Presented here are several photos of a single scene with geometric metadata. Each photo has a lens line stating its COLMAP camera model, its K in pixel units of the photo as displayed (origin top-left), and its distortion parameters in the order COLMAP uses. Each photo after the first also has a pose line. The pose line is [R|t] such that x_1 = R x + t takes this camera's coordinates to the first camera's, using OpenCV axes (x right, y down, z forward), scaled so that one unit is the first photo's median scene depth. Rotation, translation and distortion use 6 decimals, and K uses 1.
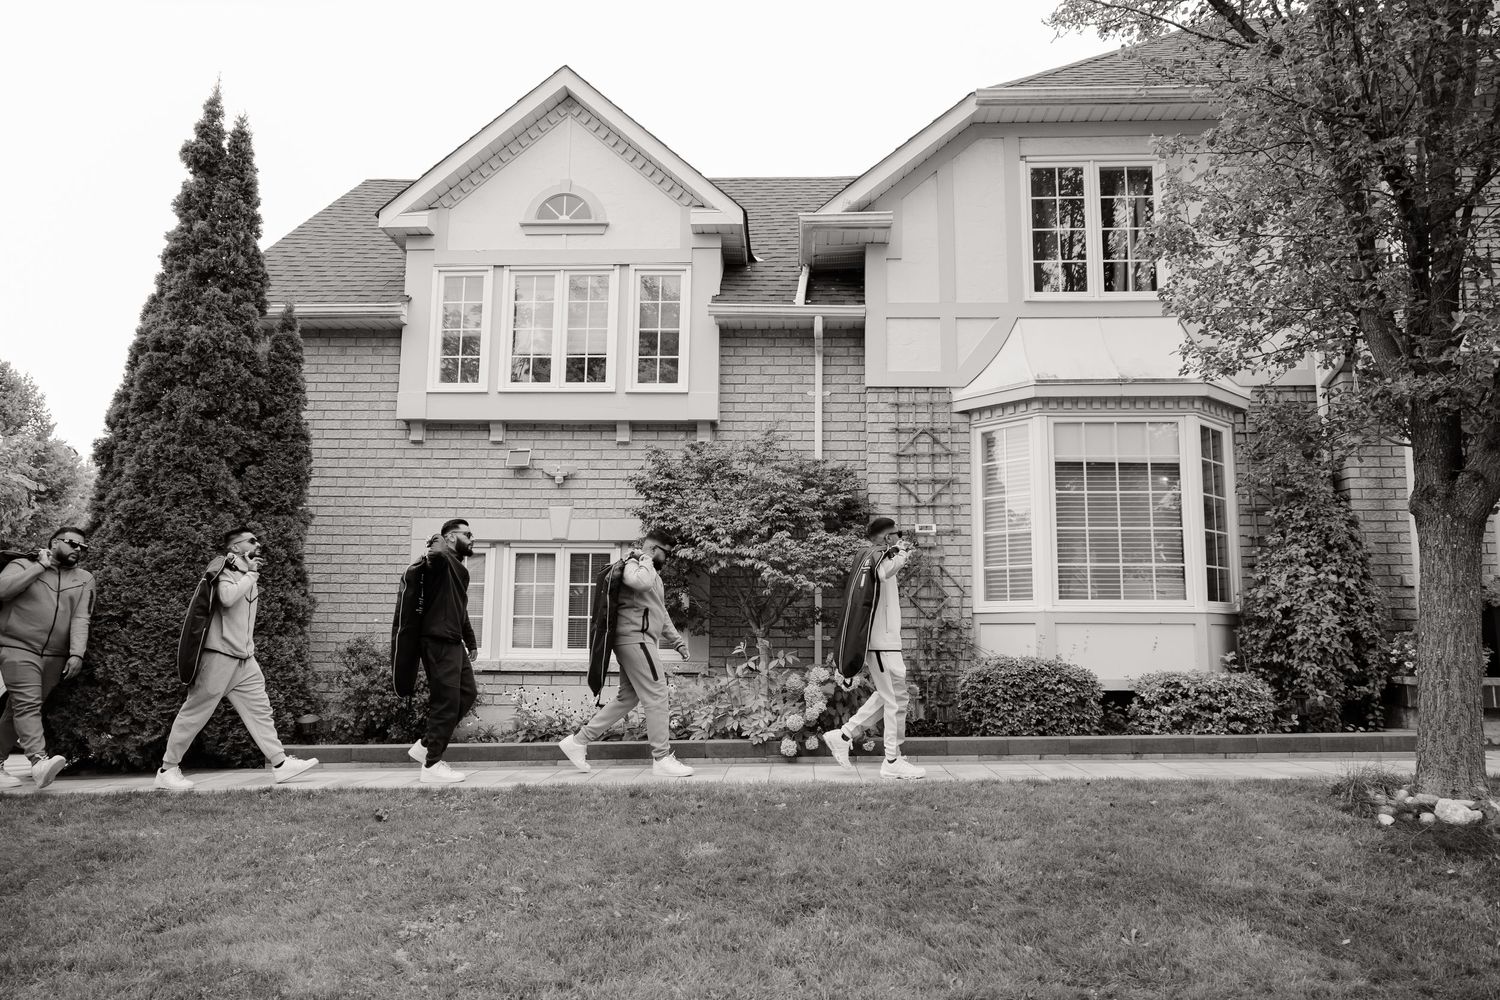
lens RADIAL K [[1041.5, 0, 749.3], [0, 1041.5, 476.0], [0, 0, 1]] dist [-0.034786, 0.001049]
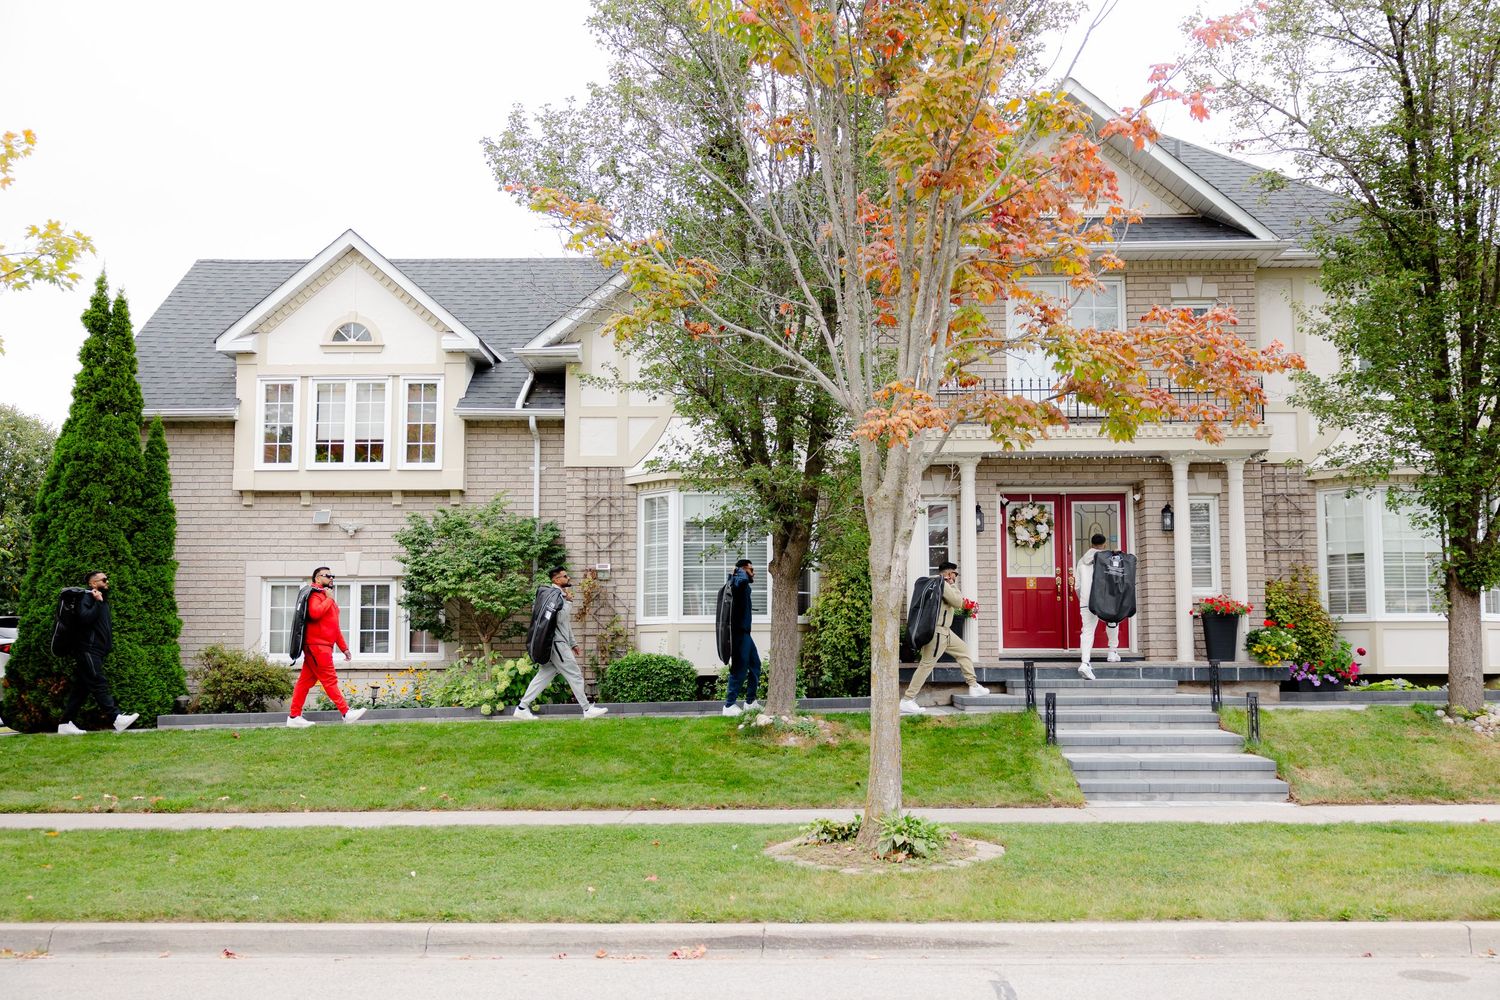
lens RADIAL K [[1458.6, 0, 750.0], [0, 1458.6, 500.0], [0, 0, 1]] dist [-0.055545, 0.005537]
pose [[0.999551, -0.010229, 0.028177, 0.313870], [0.008921, 0.998895, 0.046150, -0.132327], [-0.028618, -0.045878, 0.998537, -1.010491]]
